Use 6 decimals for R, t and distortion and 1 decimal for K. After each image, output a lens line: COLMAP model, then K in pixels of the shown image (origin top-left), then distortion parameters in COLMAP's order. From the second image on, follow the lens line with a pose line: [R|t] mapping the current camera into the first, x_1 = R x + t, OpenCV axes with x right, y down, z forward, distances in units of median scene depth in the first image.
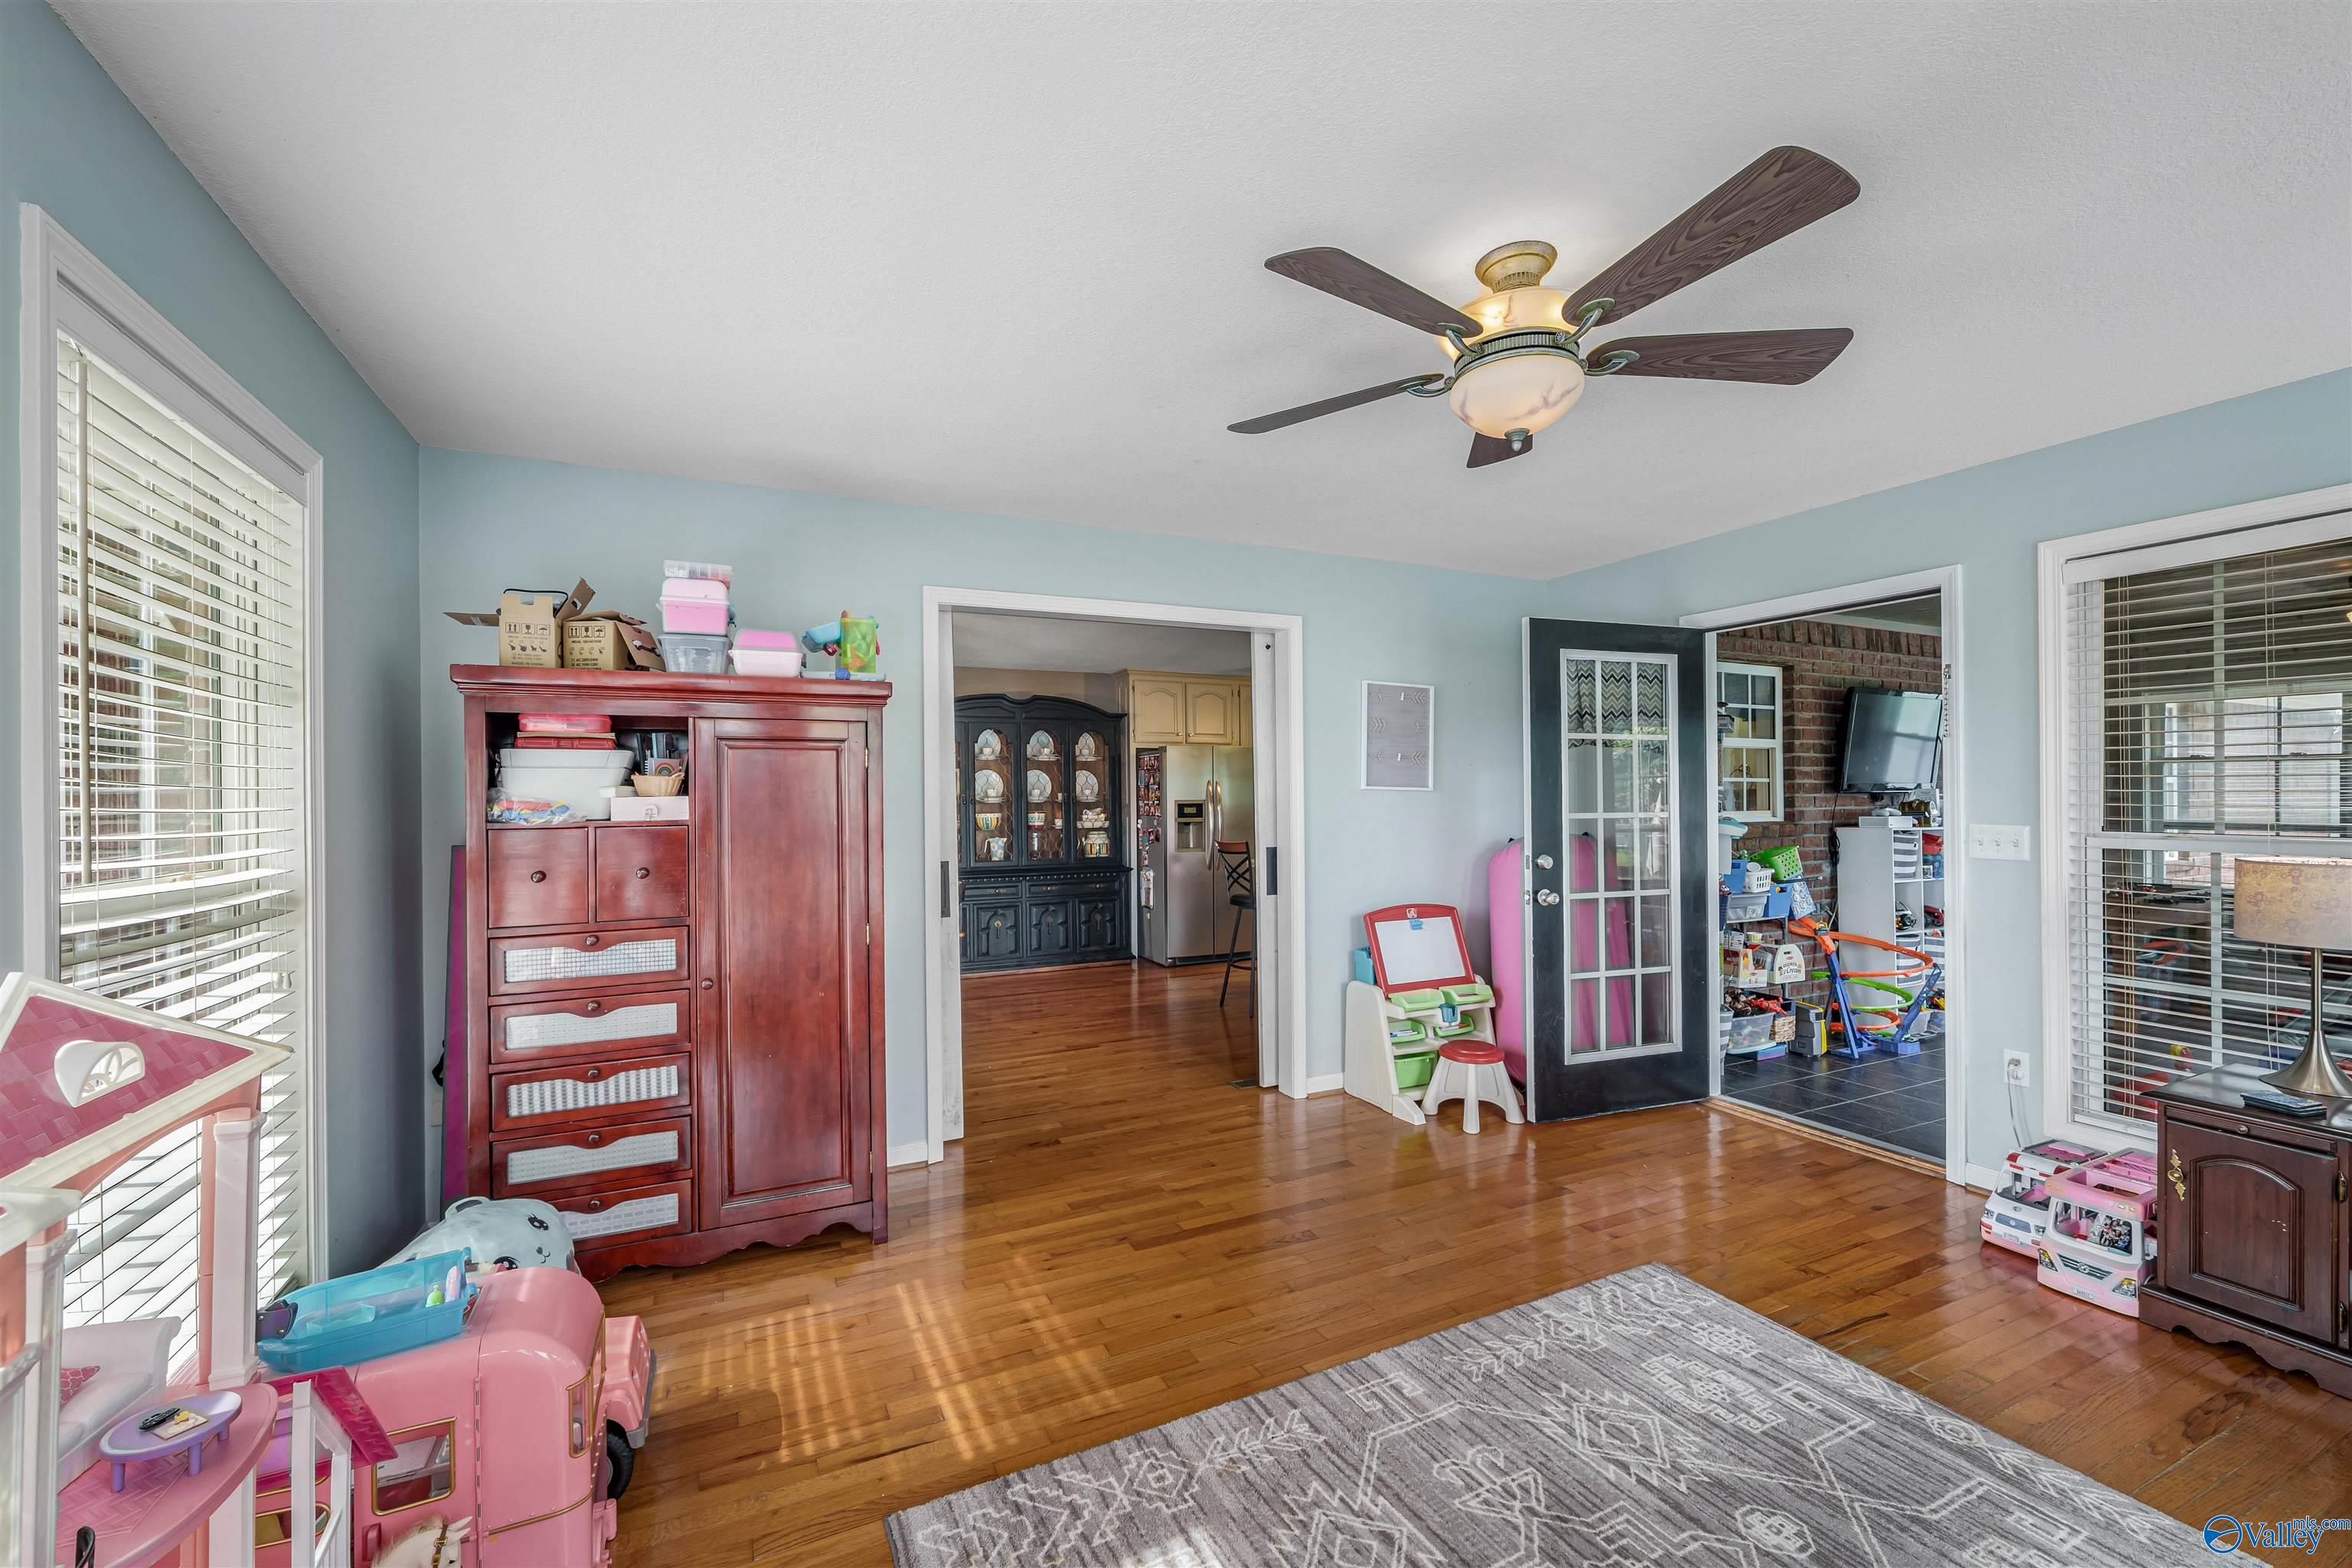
lens RADIAL K [[937.3, 0, 1163.9], [0, 937.3, 797.7], [0, 0, 1]] dist [-0.003988, -0.000488]
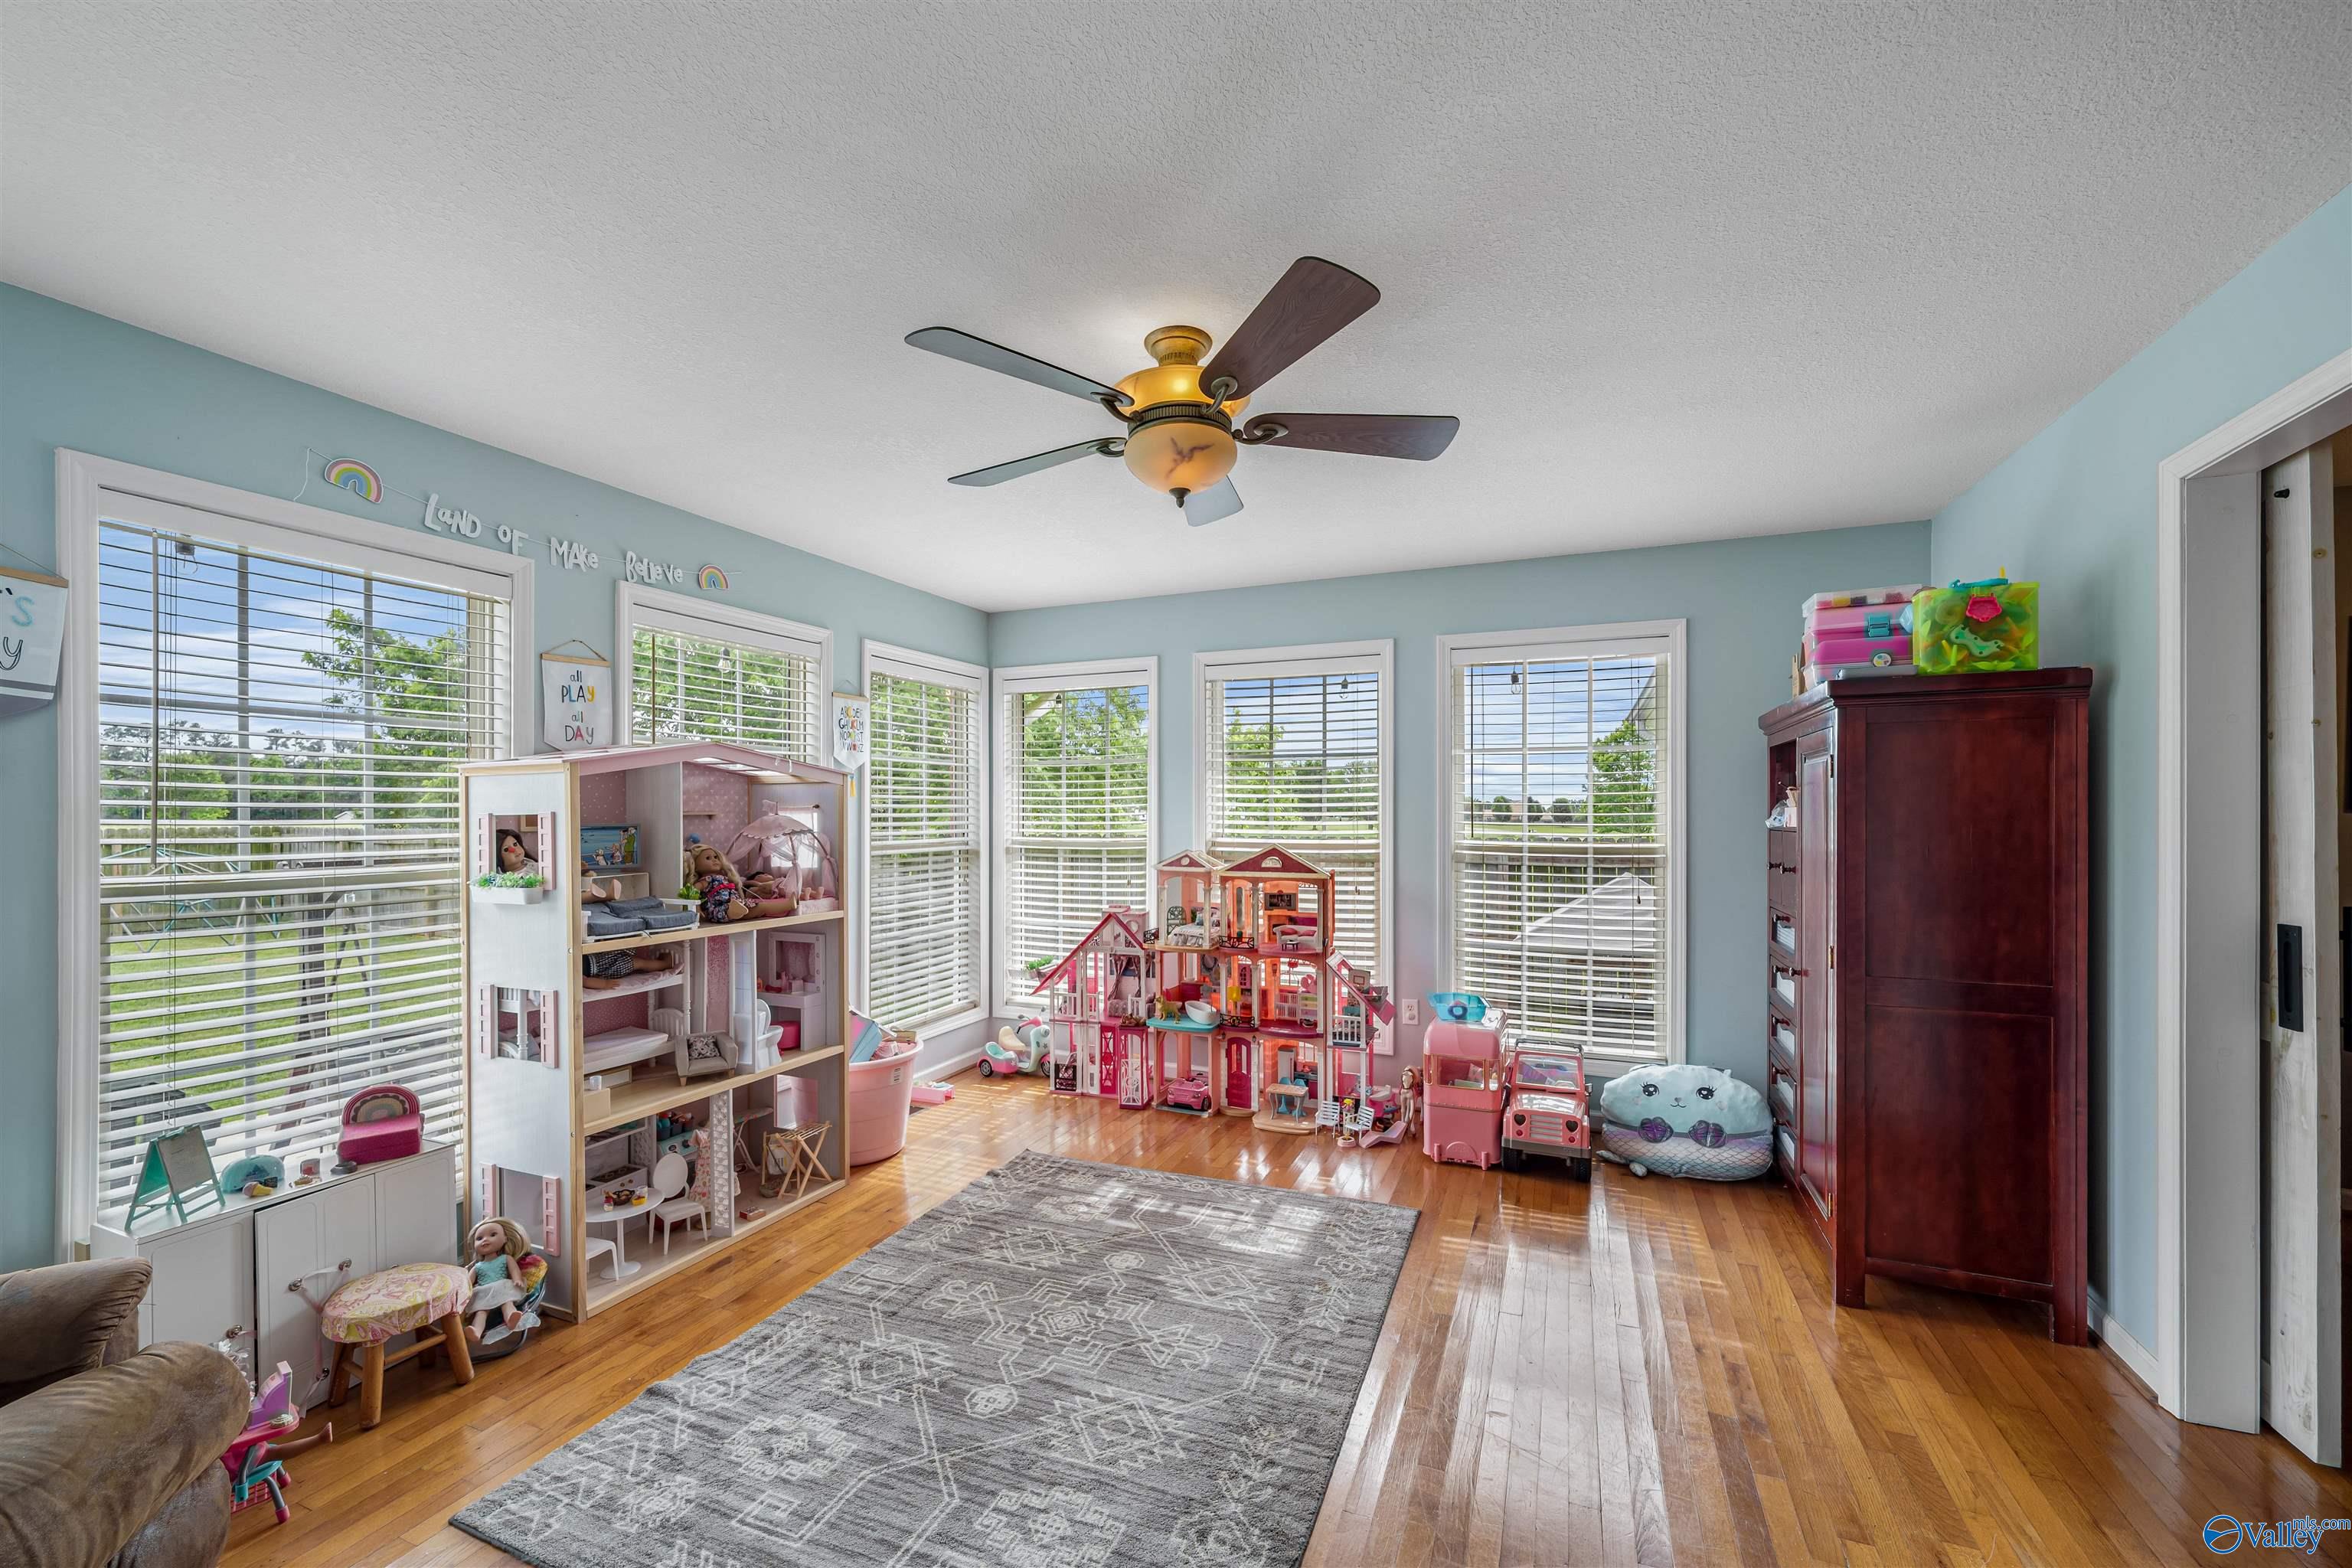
lens RADIAL K [[937.3, 0, 1177.0], [0, 937.3, 805.2], [0, 0, 1]] dist [-0.003988, -0.000488]
pose [[-0.744027, 0.004473, -0.668134, 1.129225], [0.010700, 0.999929, -0.005222, -0.010155], [0.668063, -0.011034, -0.744023, 1.826285]]
